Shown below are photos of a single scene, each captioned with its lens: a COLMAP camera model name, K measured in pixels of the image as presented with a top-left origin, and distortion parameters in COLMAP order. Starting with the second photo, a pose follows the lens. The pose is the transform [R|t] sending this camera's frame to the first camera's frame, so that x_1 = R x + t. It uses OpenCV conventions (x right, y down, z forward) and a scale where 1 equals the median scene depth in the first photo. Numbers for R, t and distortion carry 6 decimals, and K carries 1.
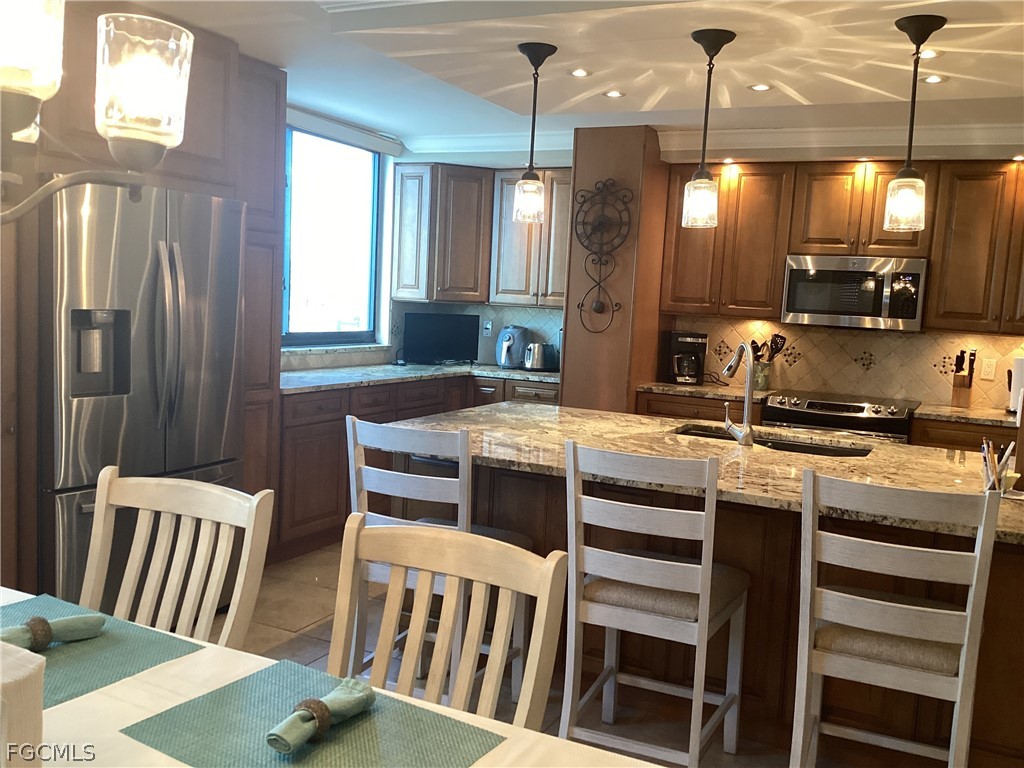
lens RADIAL K [[938.1, 0, 509.5], [0, 938.1, 385.8], [0, 0, 1]] dist [0.014578, 0.000000]
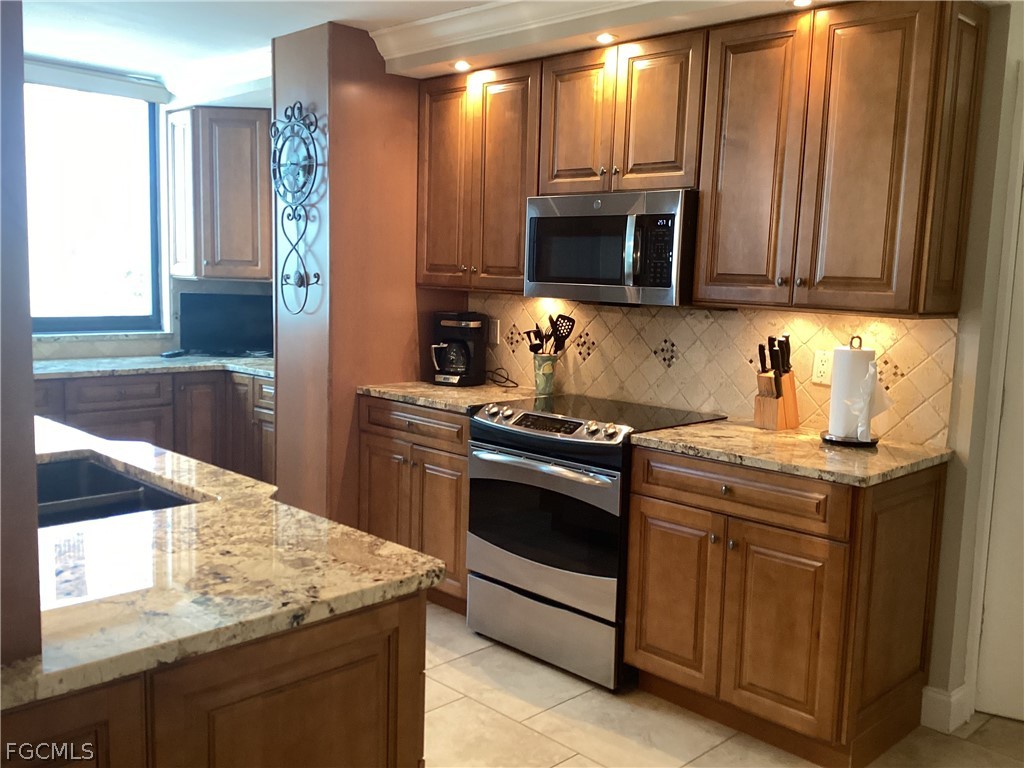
lens RADIAL K [[938.1, 0, 484.7], [0, 938.1, 390.9], [0, 0, 1]] dist [0.014578, 0.000000]
pose [[0.958855, 0.015816, -0.283455, 0.446824], [-0.012598, 0.999834, 0.013174, -0.007202], [0.283616, -0.009061, 0.958895, 0.332169]]
